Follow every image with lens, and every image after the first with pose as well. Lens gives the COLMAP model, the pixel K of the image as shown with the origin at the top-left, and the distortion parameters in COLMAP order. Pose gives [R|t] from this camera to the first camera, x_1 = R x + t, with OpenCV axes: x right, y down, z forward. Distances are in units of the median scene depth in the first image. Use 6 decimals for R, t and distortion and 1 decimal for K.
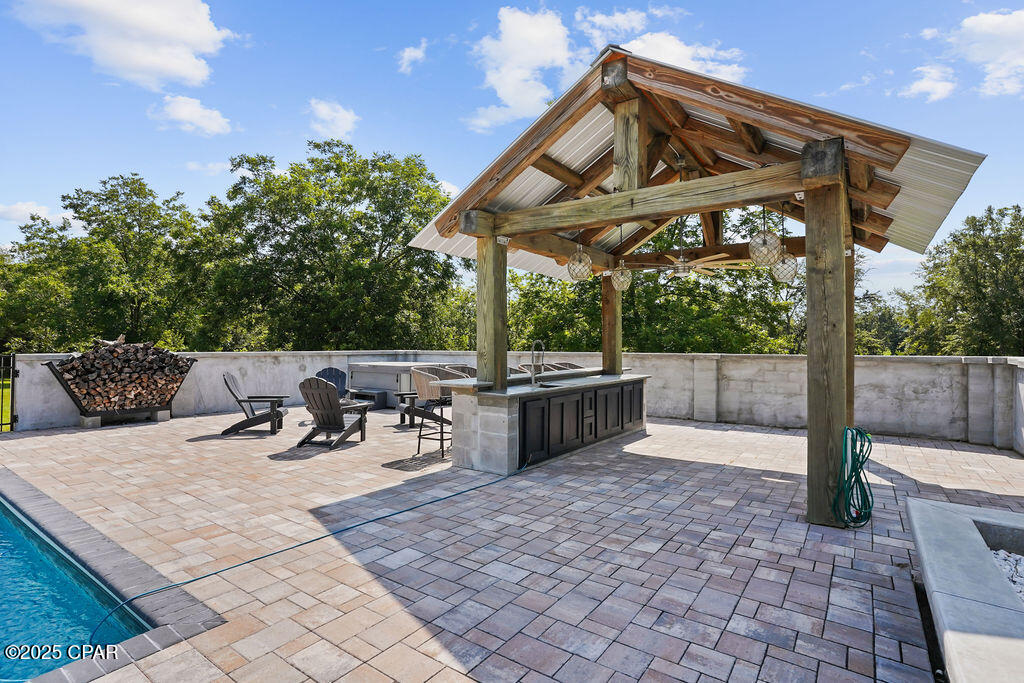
lens RADIAL K [[491.3, 0, 508.0], [0, 491.3, 337.4], [0, 0, 1]] dist [-0.025919, 0.000744]
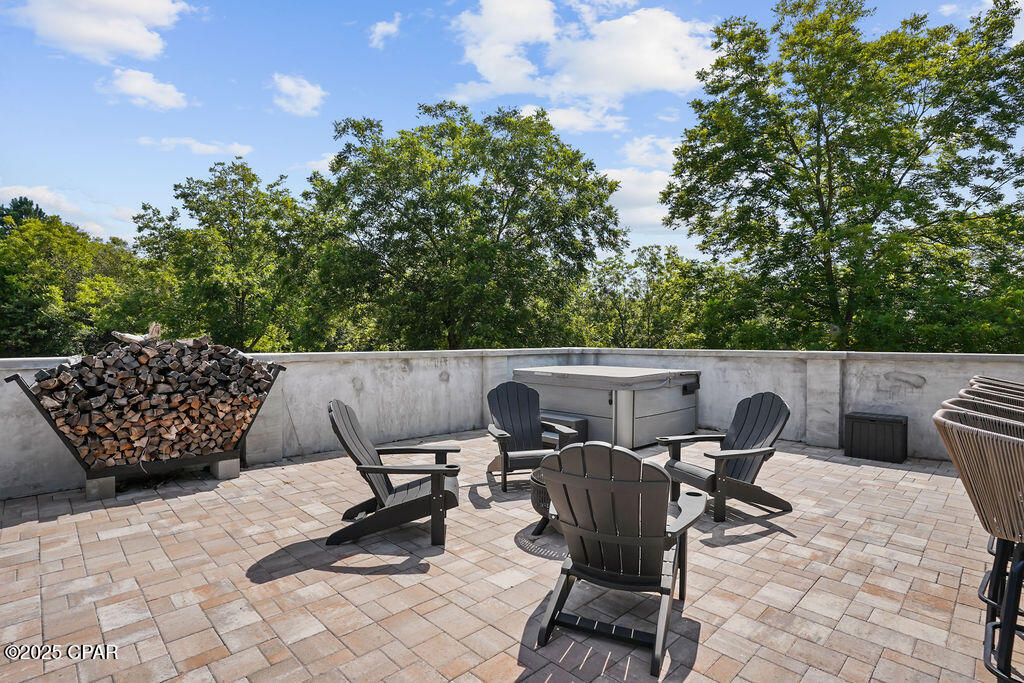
lens RADIAL K [[504.1, 0, 518.4], [0, 504.1, 337.6], [0, 0, 1]] dist [-0.040575, 0.000847]
pose [[0.986242, -0.001174, -0.165306, -0.263298], [0.003177, 0.999925, 0.011856, 0.005052], [0.165280, -0.012218, 0.986171, 0.451287]]
